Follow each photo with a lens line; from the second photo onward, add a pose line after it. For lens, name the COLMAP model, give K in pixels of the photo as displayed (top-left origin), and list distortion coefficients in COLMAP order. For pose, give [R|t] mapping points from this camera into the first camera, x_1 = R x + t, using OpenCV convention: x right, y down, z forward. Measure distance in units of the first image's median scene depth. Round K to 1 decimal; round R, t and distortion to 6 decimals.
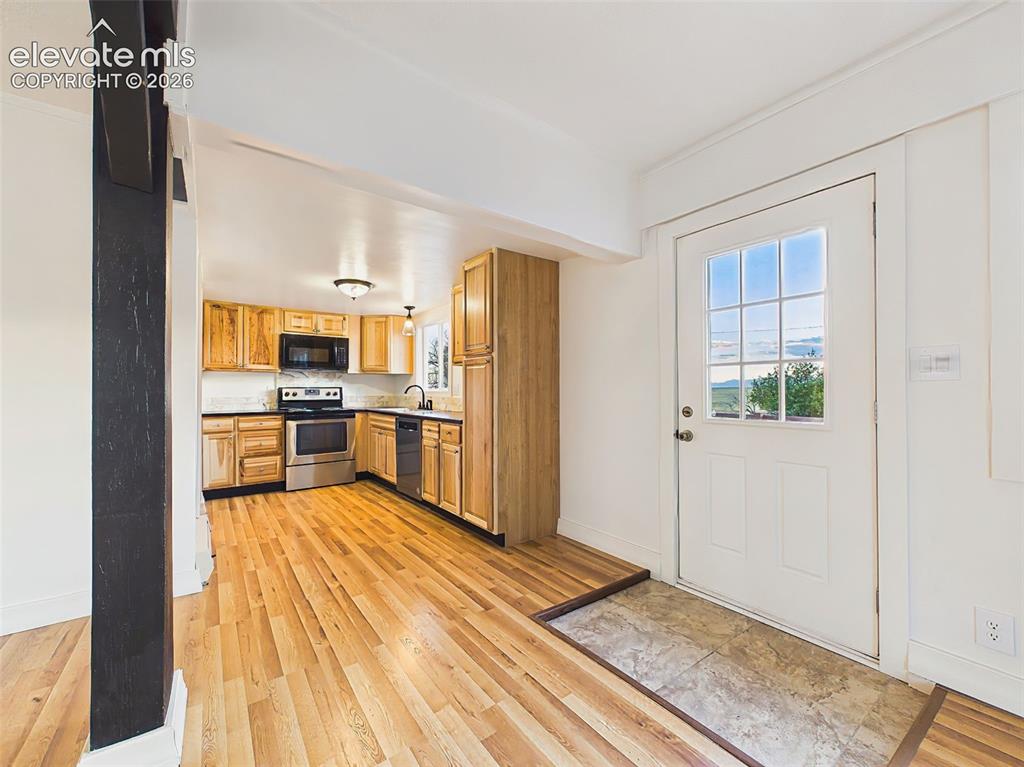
lens RADIAL K [[413.8, 0, 512.6], [0, 413.8, 388.6], [0, 0, 1]] dist [0.000704, 0.000208]
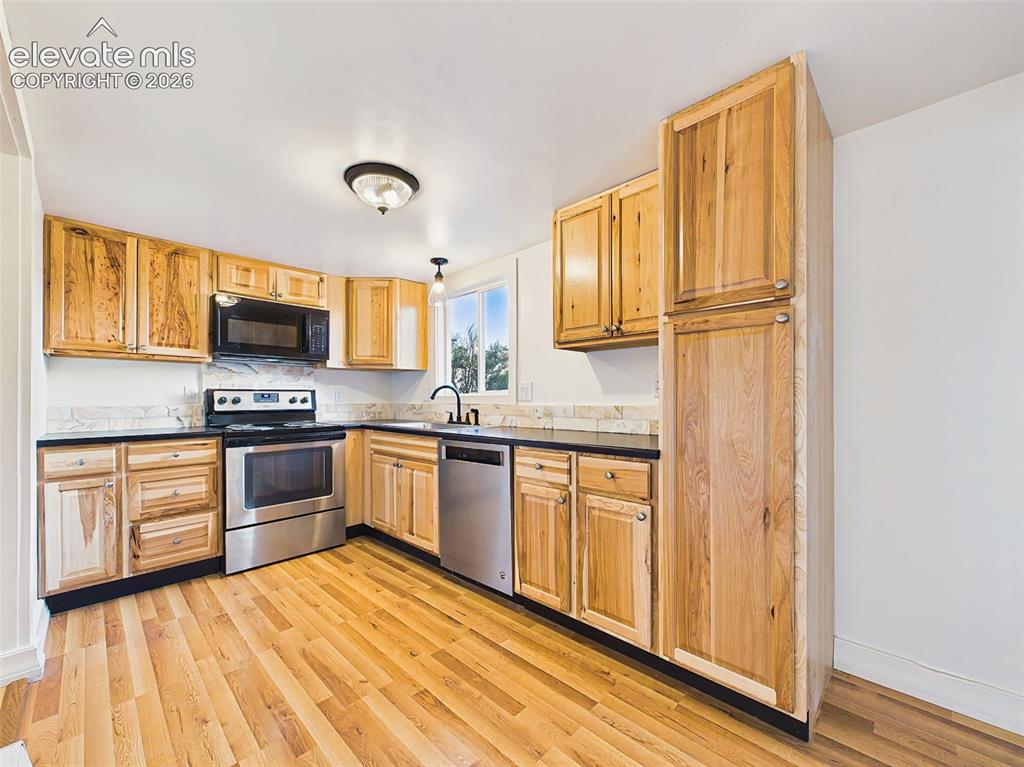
lens RADIAL K [[413.8, 0, 514.5], [0, 413.8, 397.8], [0, 0, 1]] dist [0.000704, 0.000208]
pose [[0.986897, -0.001143, 0.161350, -0.259689], [0.000879, 0.999998, 0.001712, 0.010017], [-0.161352, -0.001548, 0.986896, 0.397965]]
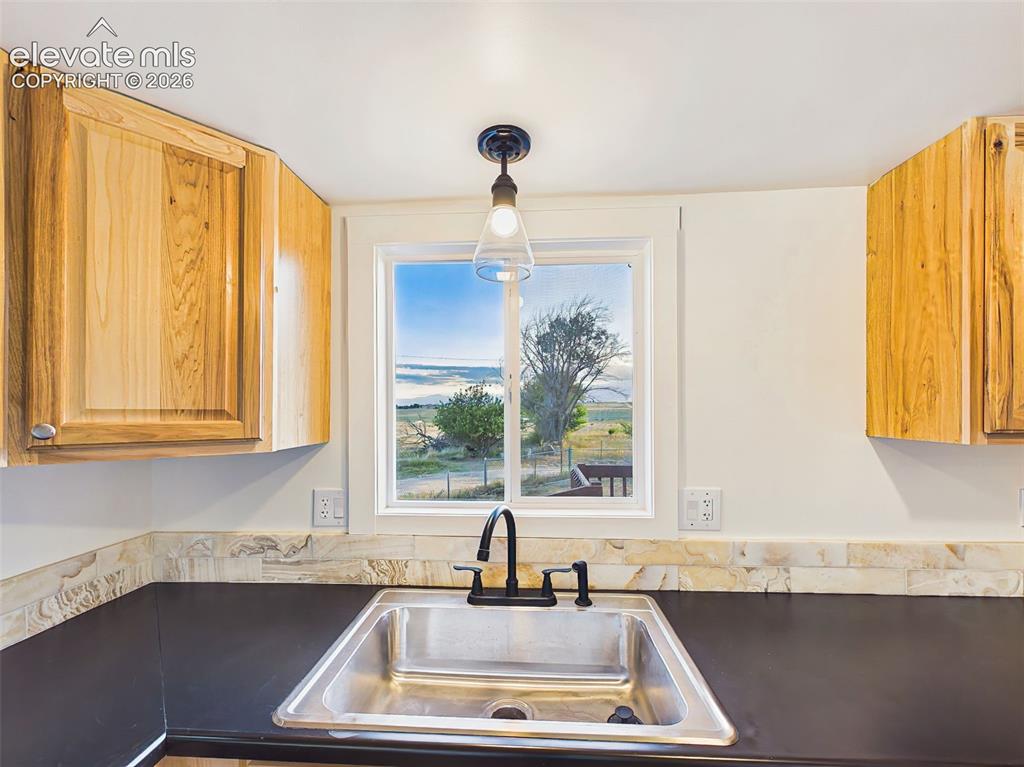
lens RADIAL K [[413.8, 0, 508.3], [0, 413.8, 399.7], [0, 0, 1]] dist [0.000704, 0.000208]
pose [[0.633225, 0.007032, 0.773936, -0.447117], [-0.004337, 0.999975, -0.005537, -0.071937], [-0.773956, 0.000149, 0.633240, 0.945098]]
